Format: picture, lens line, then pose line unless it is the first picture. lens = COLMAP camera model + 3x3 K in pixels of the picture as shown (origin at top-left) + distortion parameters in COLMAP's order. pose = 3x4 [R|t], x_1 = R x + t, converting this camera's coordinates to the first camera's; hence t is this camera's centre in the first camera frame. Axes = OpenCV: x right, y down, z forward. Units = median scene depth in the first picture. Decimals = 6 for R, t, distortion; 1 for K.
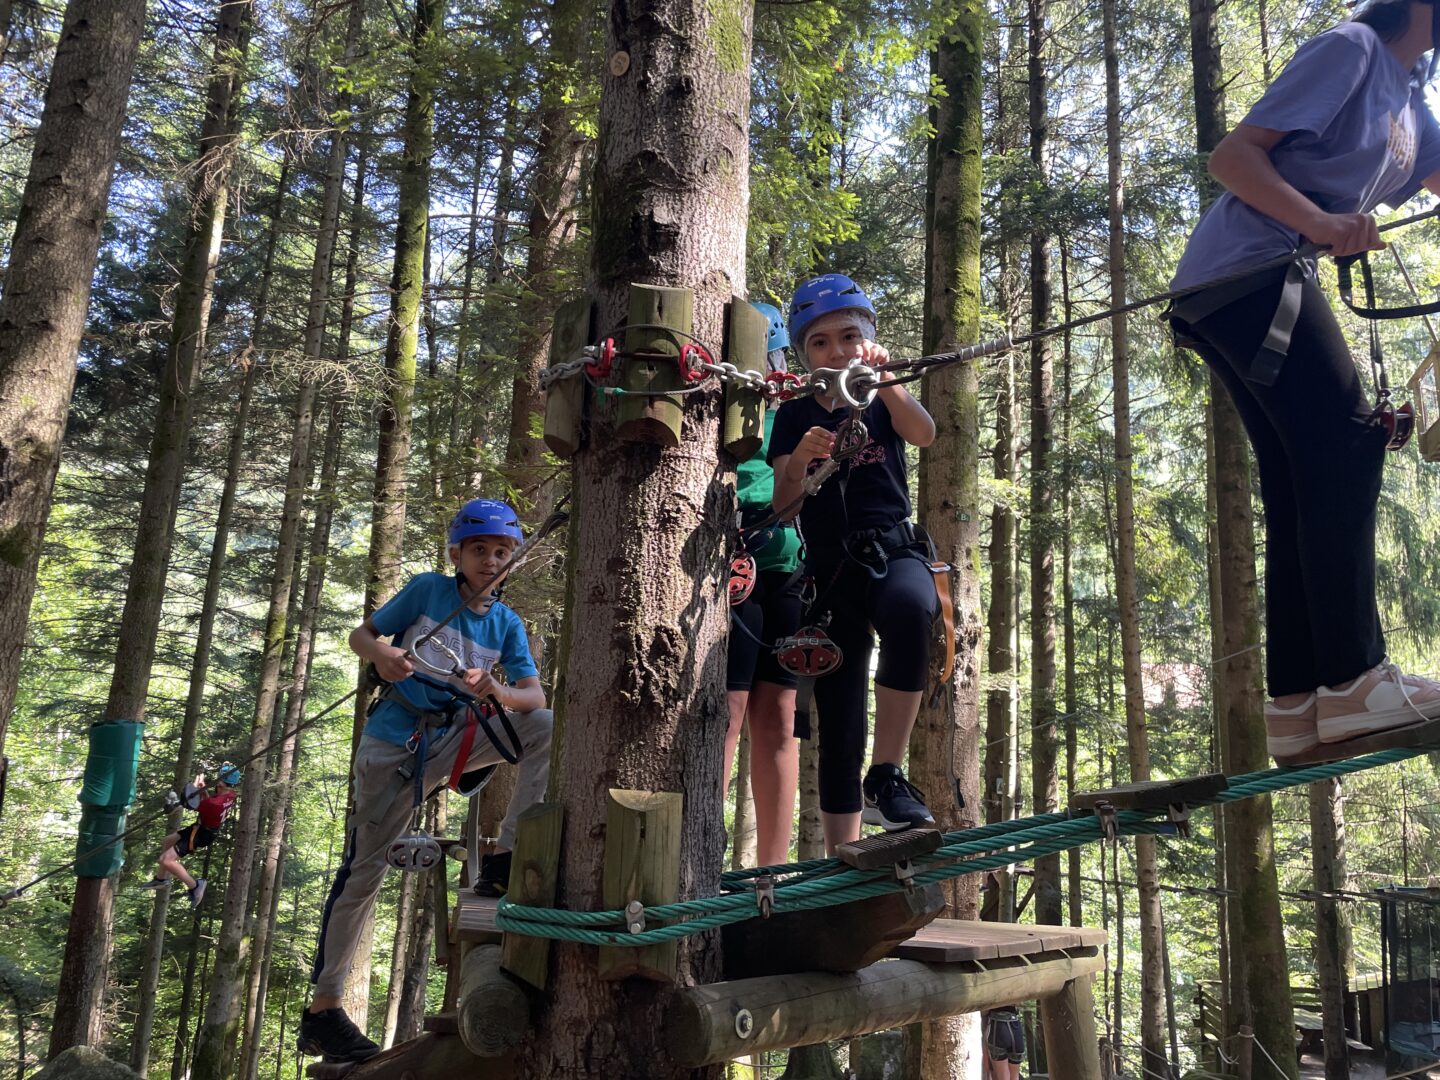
lens RADIAL K [[1073.1, 0, 716.9], [0, 1073.1, 556.0], [0, 0, 1]] dist [0.095995, -0.142594]
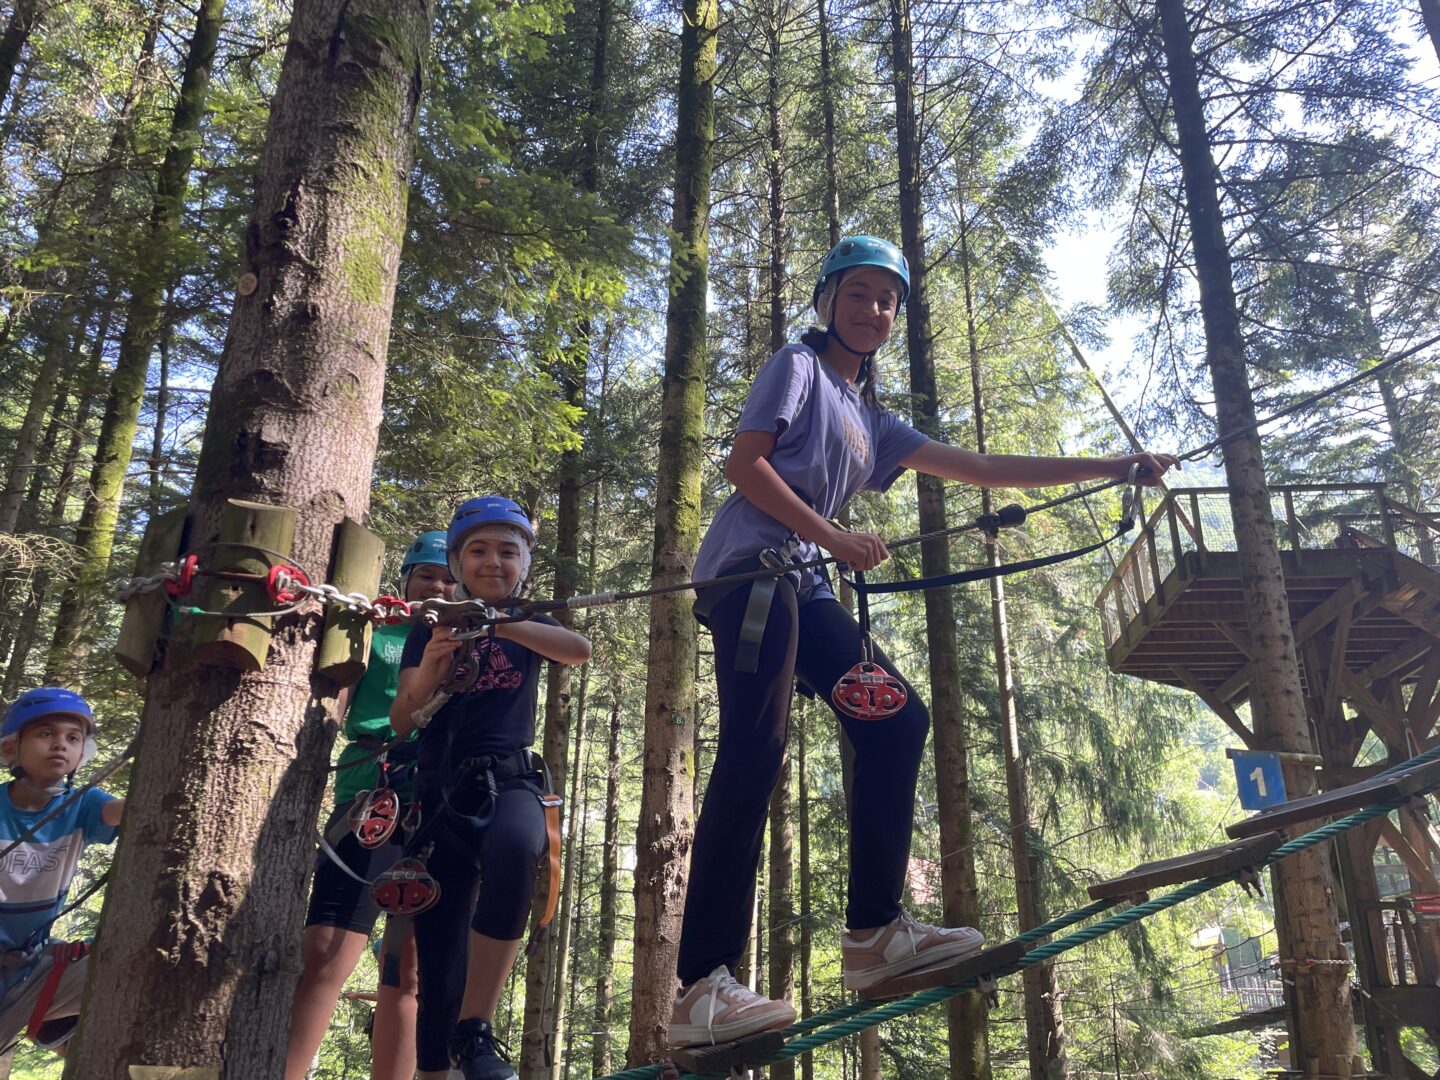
lens RADIAL K [[1073.1, 0, 716.9], [0, 1073.1, 556.0], [0, 0, 1]] dist [0.095995, -0.142594]
pose [[0.976873, 0.051056, 0.207636, 0.145020], [-0.014403, 0.984580, -0.174341, -0.039515], [-0.213335, 0.167318, 0.962545, -0.016737]]
